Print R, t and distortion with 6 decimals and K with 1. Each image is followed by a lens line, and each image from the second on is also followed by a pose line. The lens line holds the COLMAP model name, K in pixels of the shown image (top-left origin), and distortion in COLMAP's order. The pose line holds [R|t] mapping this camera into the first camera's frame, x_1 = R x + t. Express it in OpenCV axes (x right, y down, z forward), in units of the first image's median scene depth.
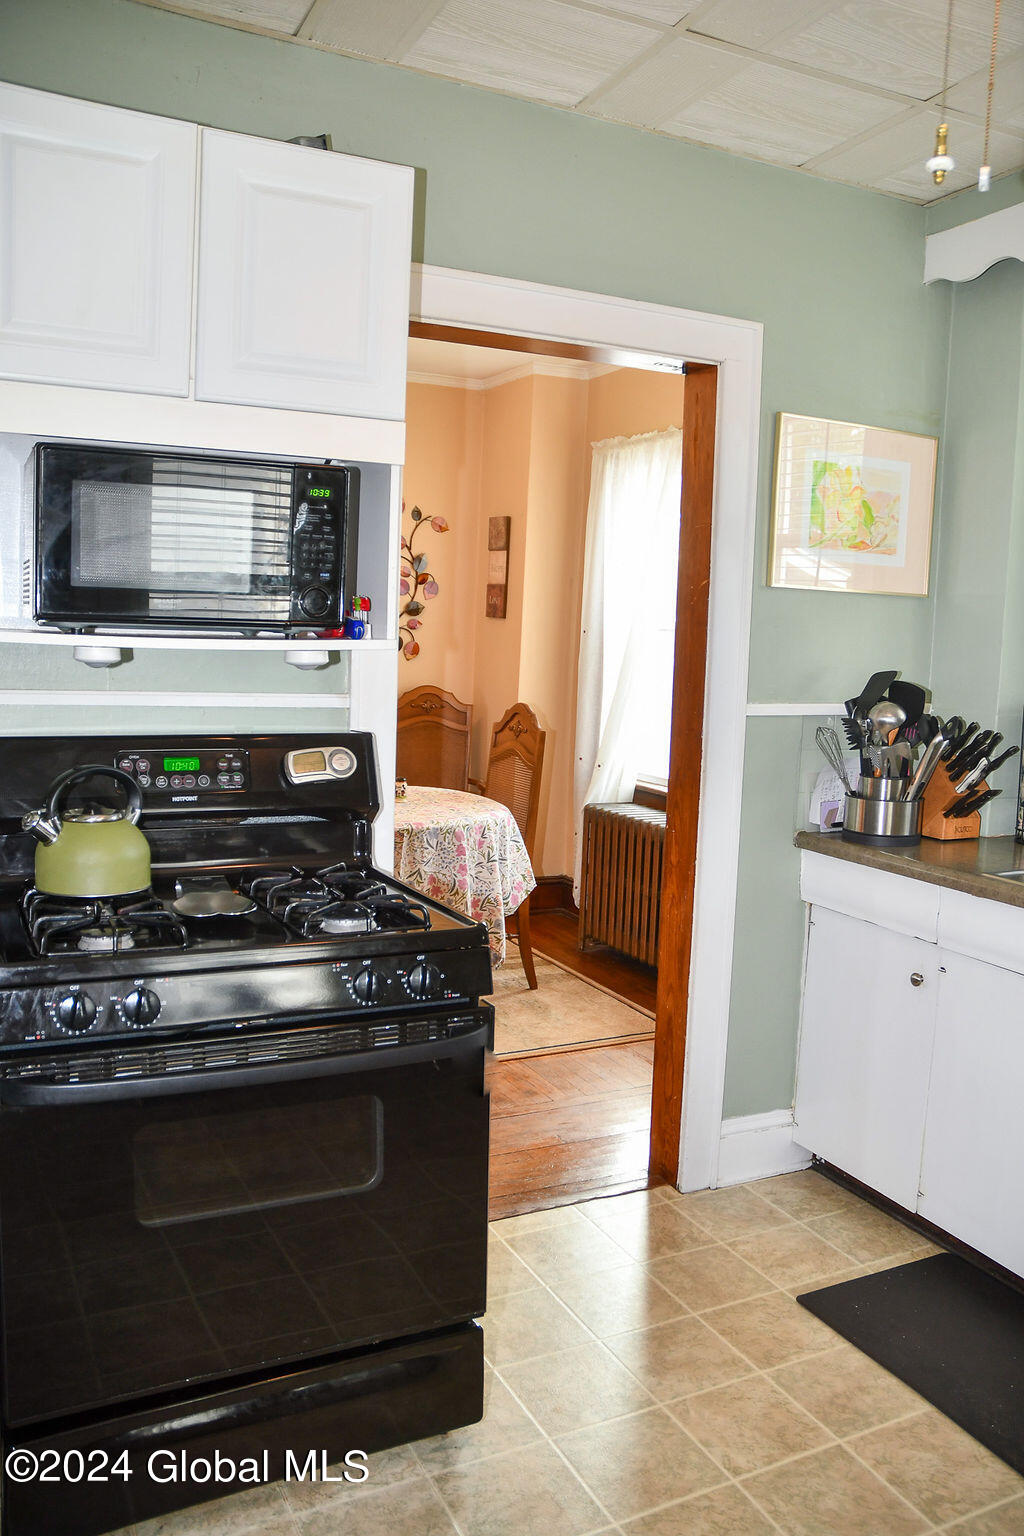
lens RADIAL K [[1204.6, 0, 550.5], [0, 1204.6, 775.7], [0, 0, 1]] dist [-0.166915, 0.160130]
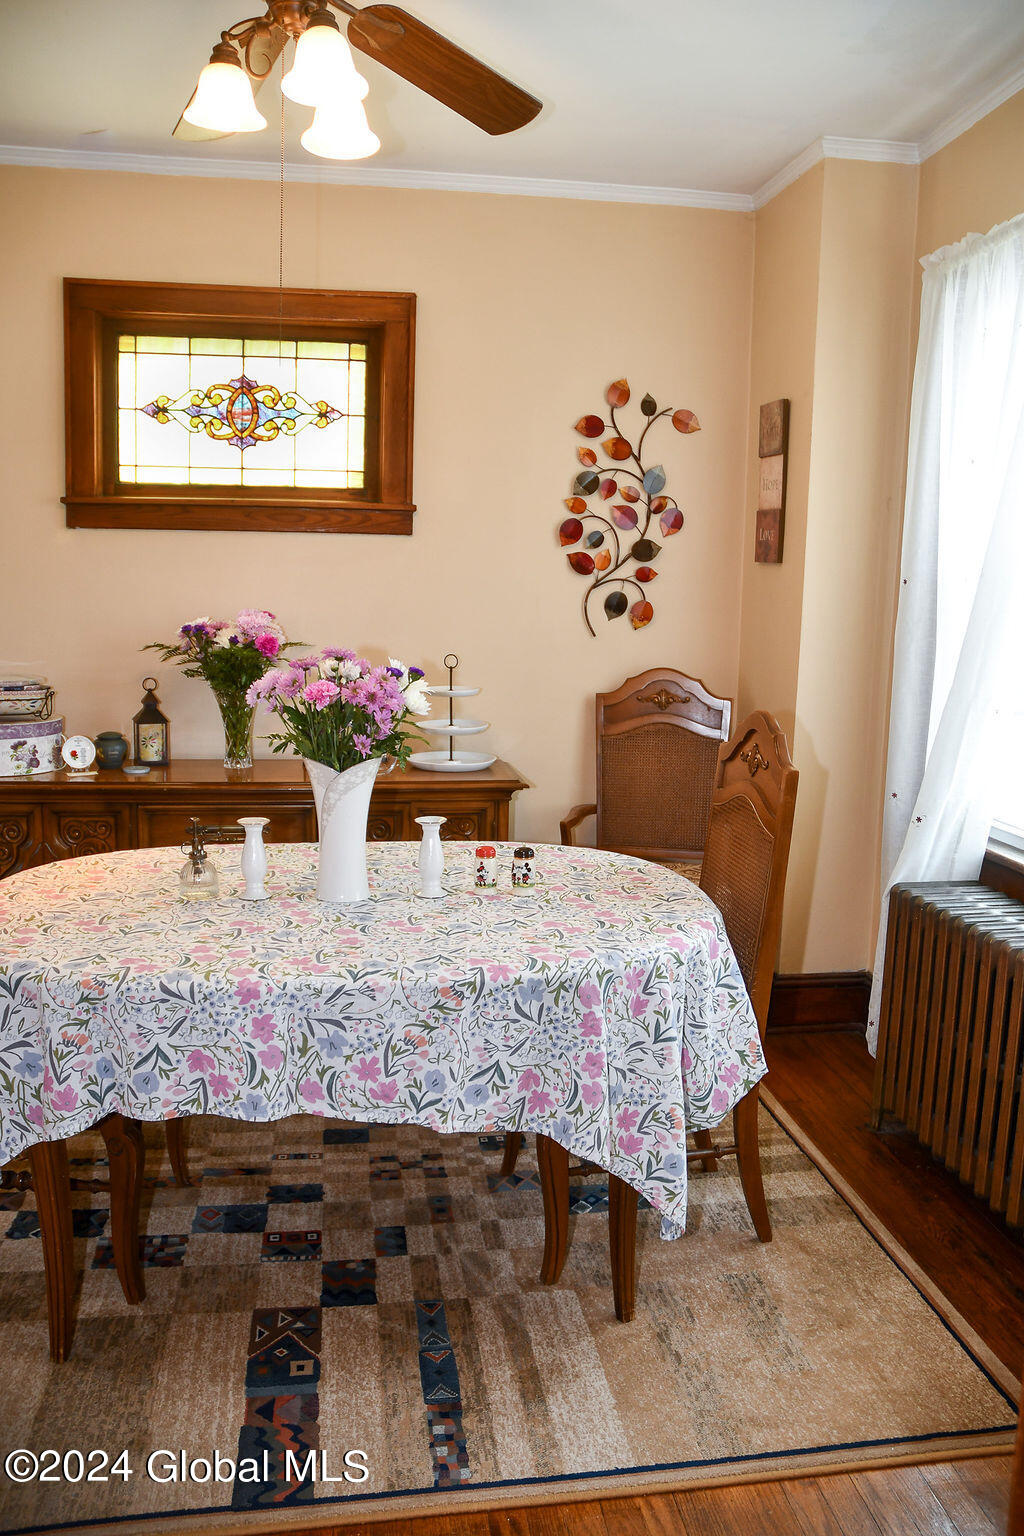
lens RADIAL K [[1182.6, 0, 537.6], [0, 1182.6, 769.0], [0, 0, 1]] dist [-0.134617, 0.066241]
pose [[0.951326, 0.030761, -0.306647, 0.045981], [-0.023490, 0.999349, 0.027374, -0.051906], [0.307289, -0.018839, 0.951430, 0.527313]]
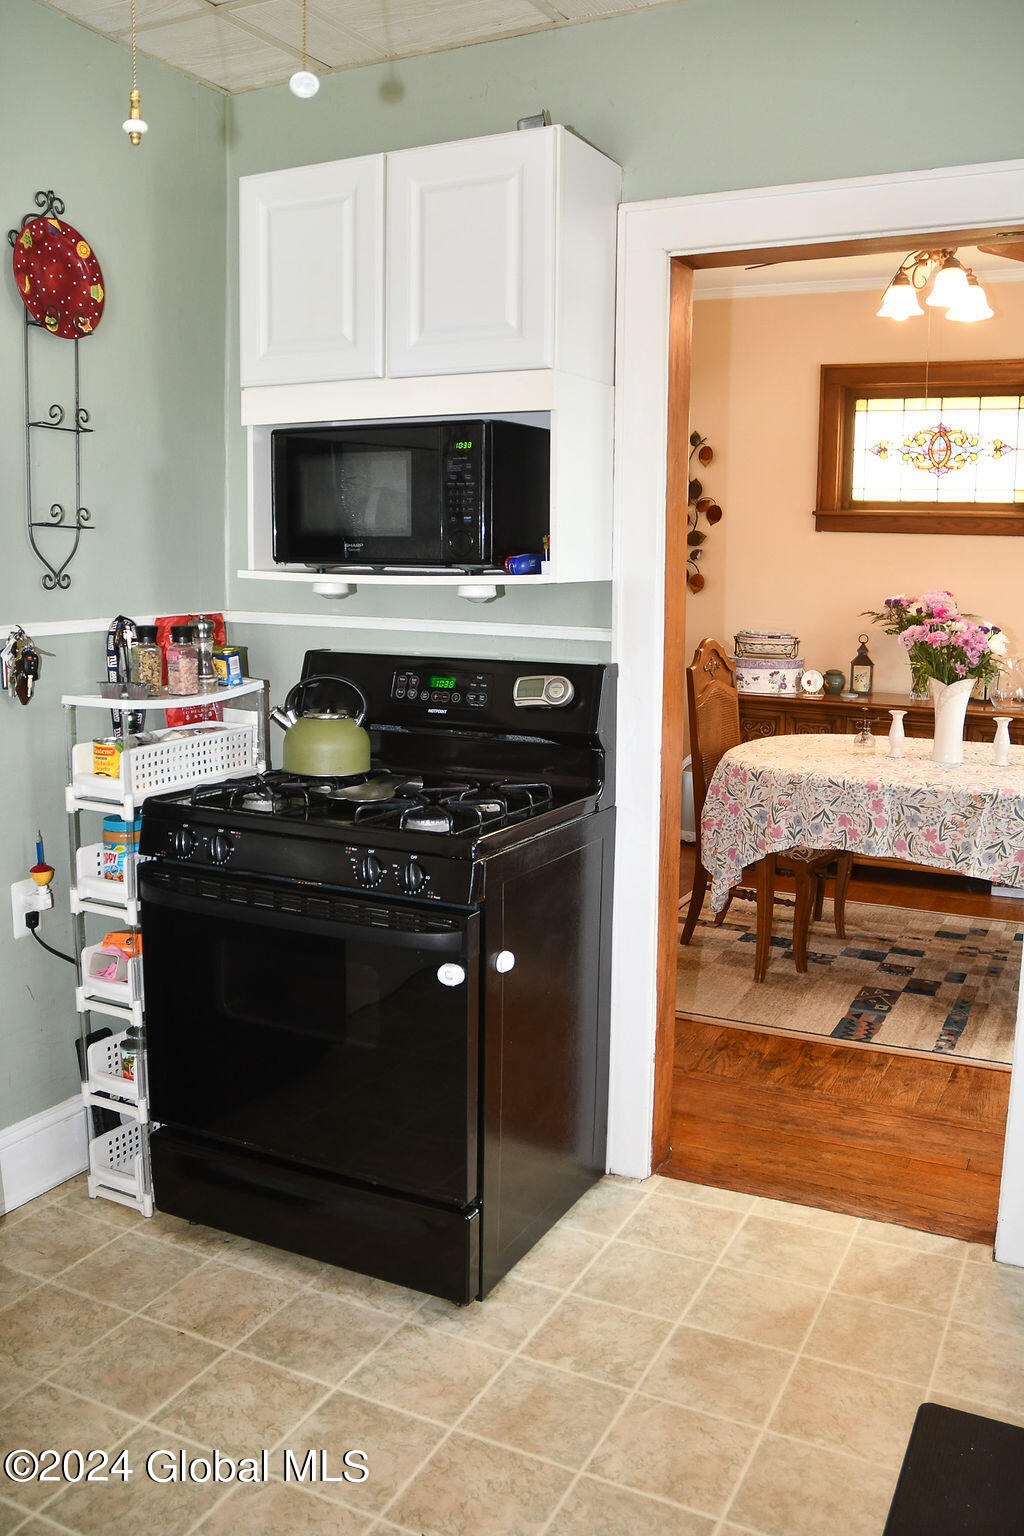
lens RADIAL K [[1273.3, 0, 534.3], [0, 1273.3, 759.8], [0, 0, 1]] dist [-0.122035, 0.050863]
pose [[0.596125, 0.100869, -0.796530, 0.393607], [-0.084050, 0.994466, 0.063032, -0.010523], [0.798480, 0.029374, 0.601304, 0.160600]]
